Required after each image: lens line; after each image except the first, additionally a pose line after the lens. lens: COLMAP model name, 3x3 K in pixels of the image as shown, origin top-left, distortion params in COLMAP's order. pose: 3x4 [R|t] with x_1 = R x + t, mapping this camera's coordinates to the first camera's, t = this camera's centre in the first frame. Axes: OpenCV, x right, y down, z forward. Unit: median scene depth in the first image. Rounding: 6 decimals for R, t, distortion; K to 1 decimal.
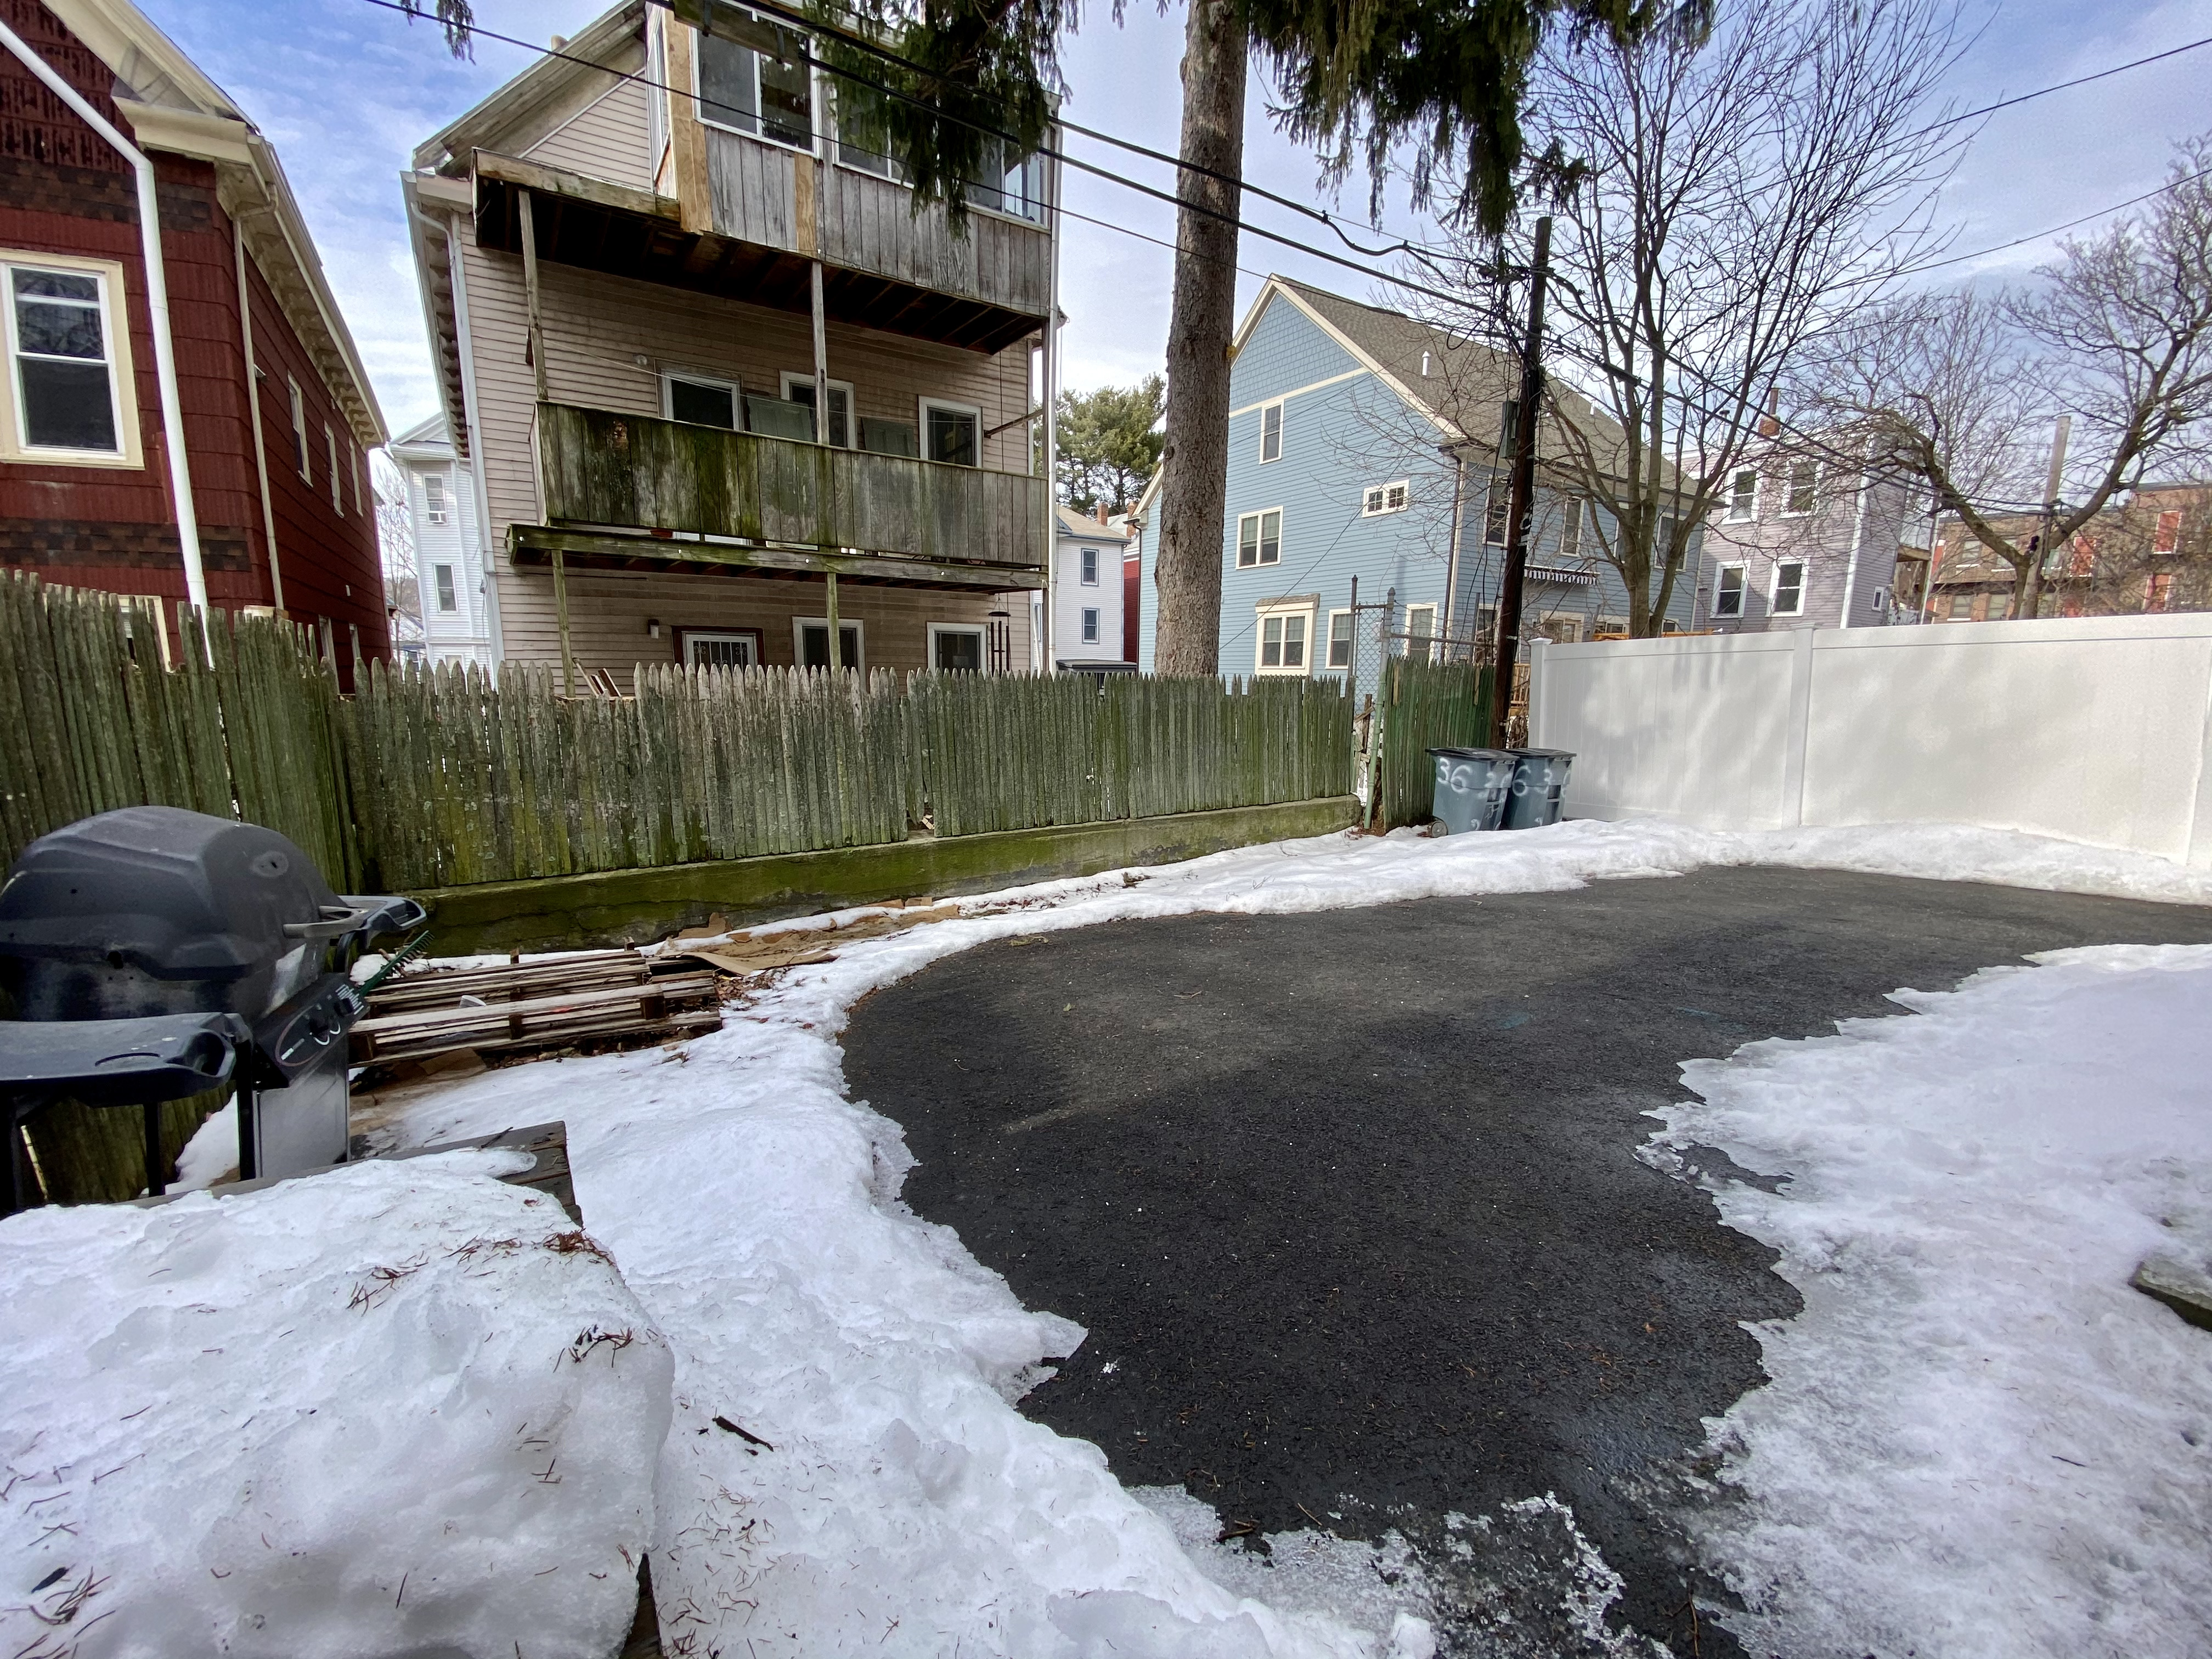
lens RADIAL K [[890.0, 0, 1106.0], [0, 890.0, 829.5], [0, 0, 1]] dist [0.020317, -0.023604]
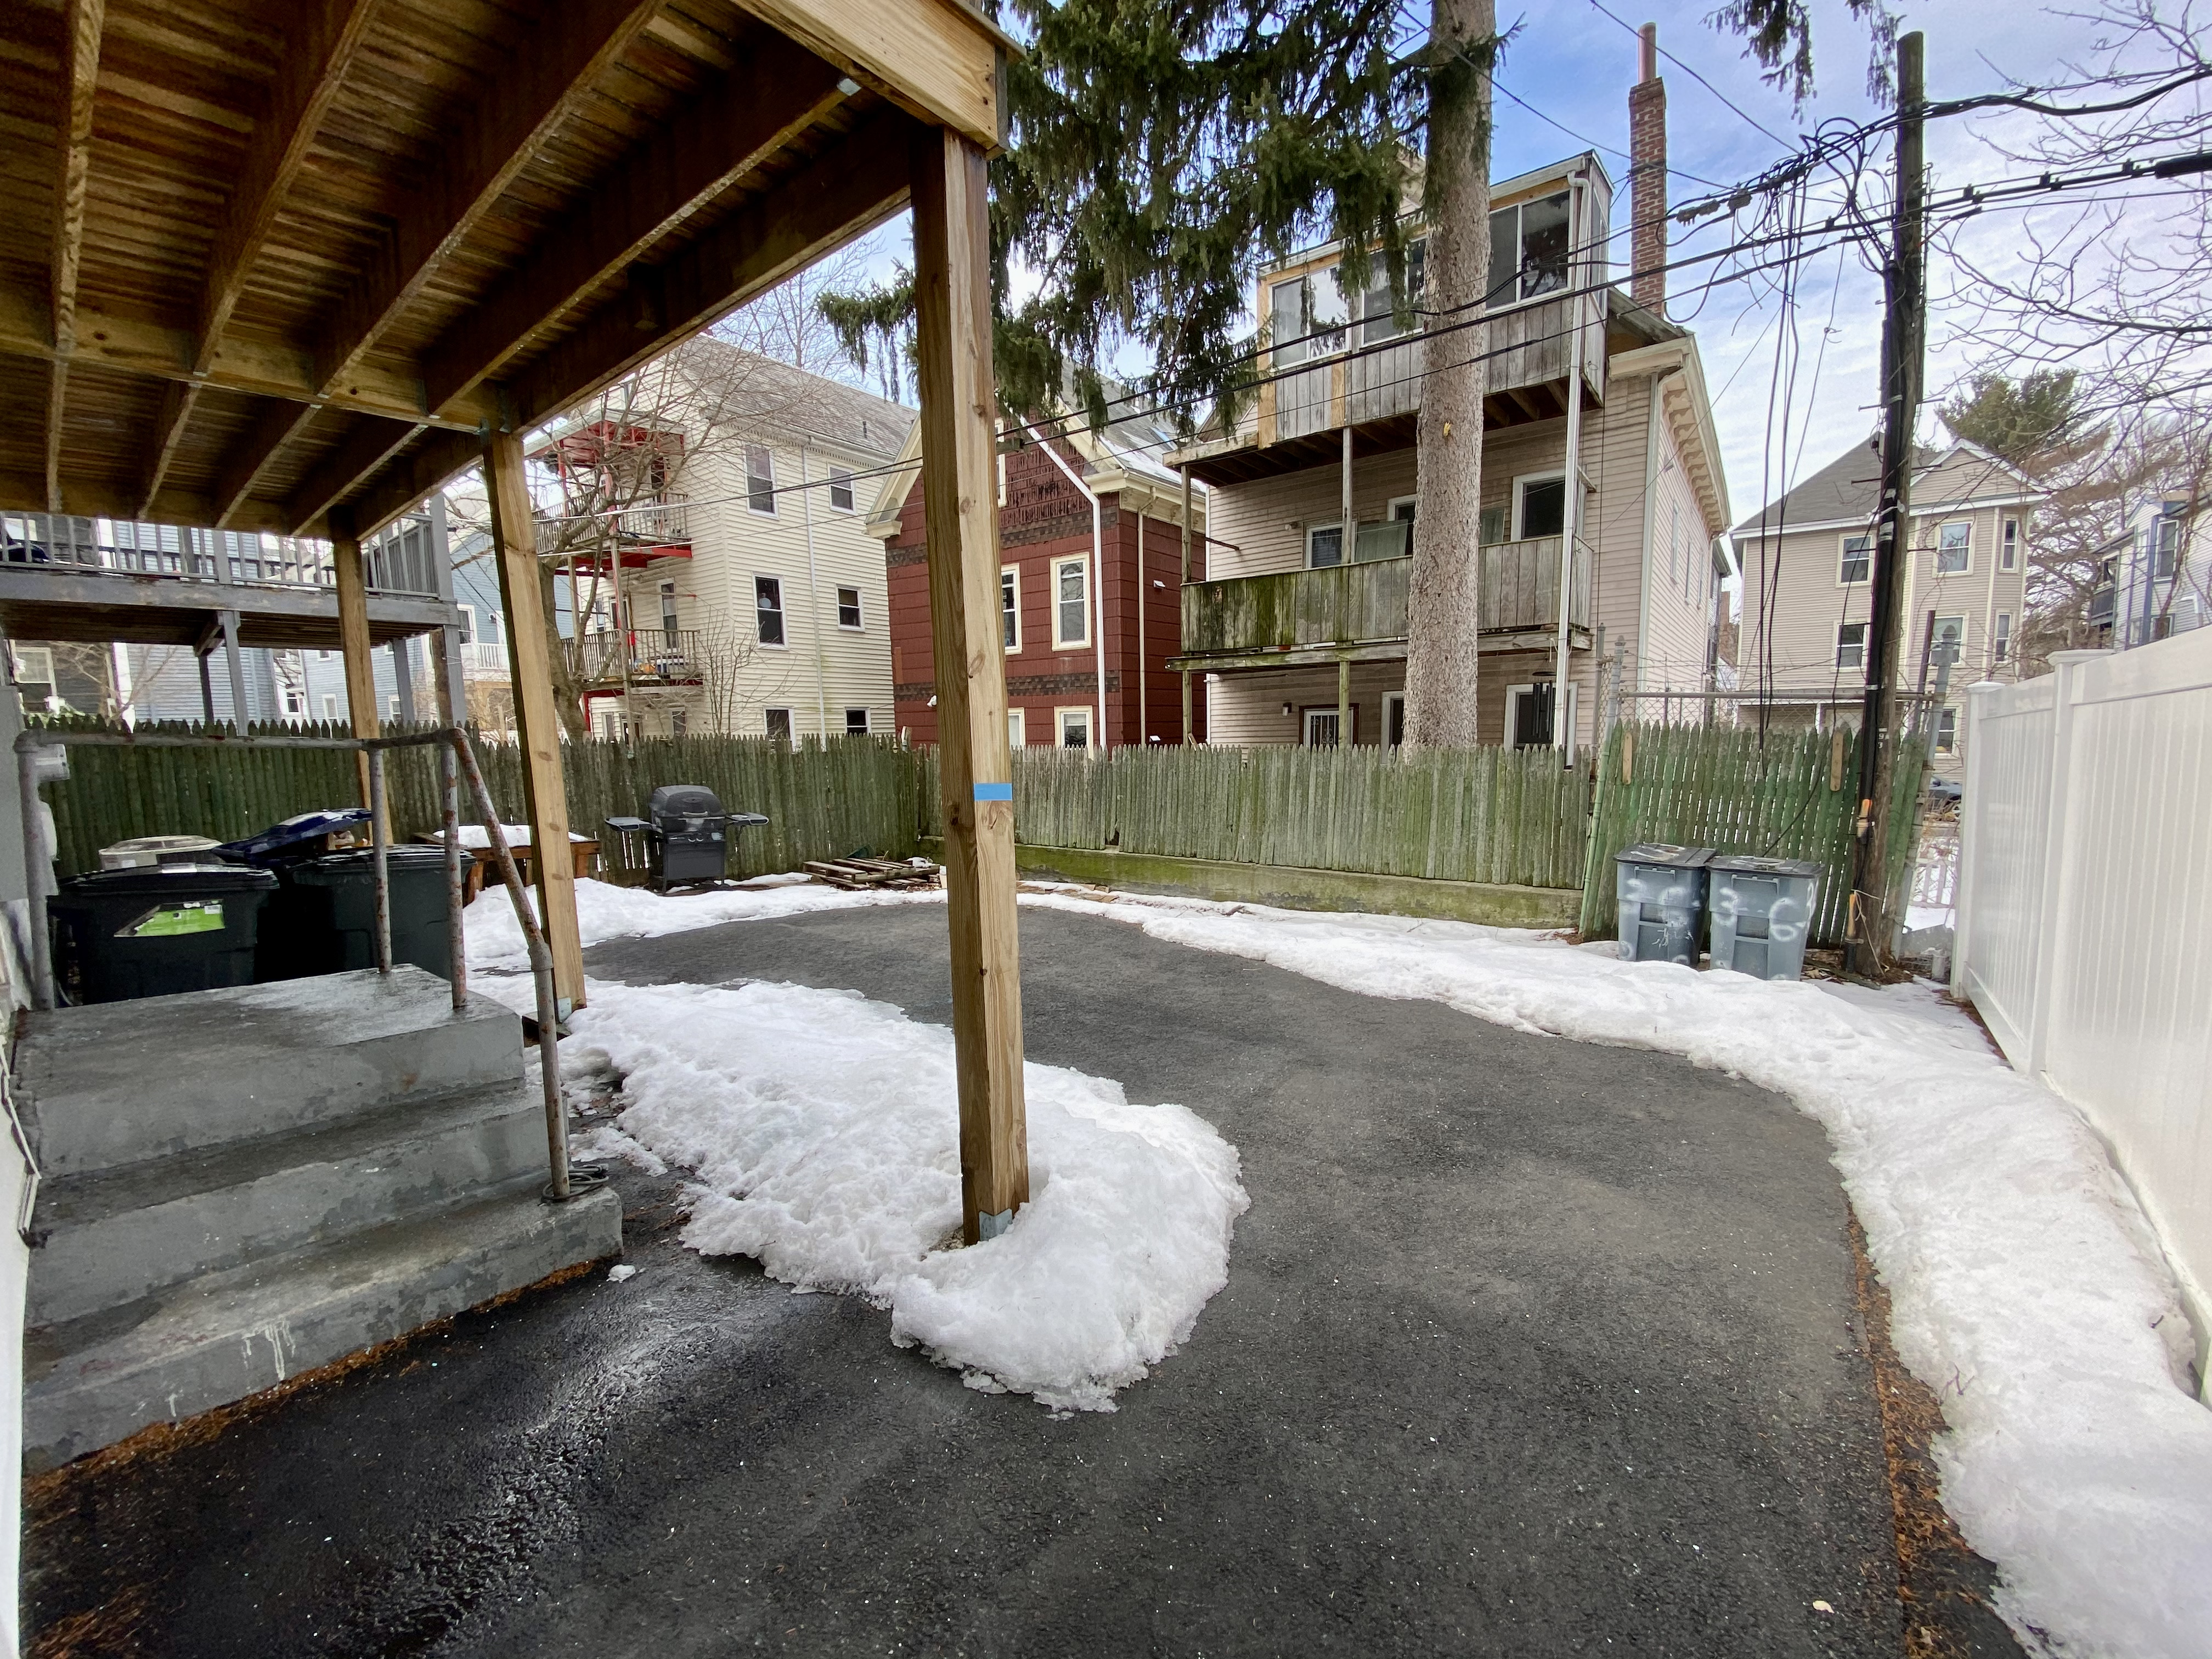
lens RADIAL K [[890.0, 0, 1106.0], [0, 890.0, 829.5], [0, 0, 1]] dist [0.020317, -0.023604]
pose [[0.316834, 0.093333, -0.943878, 0.950134], [-0.139605, 0.988897, 0.050924, -0.078668], [0.938151, 0.115636, 0.326346, 0.343566]]
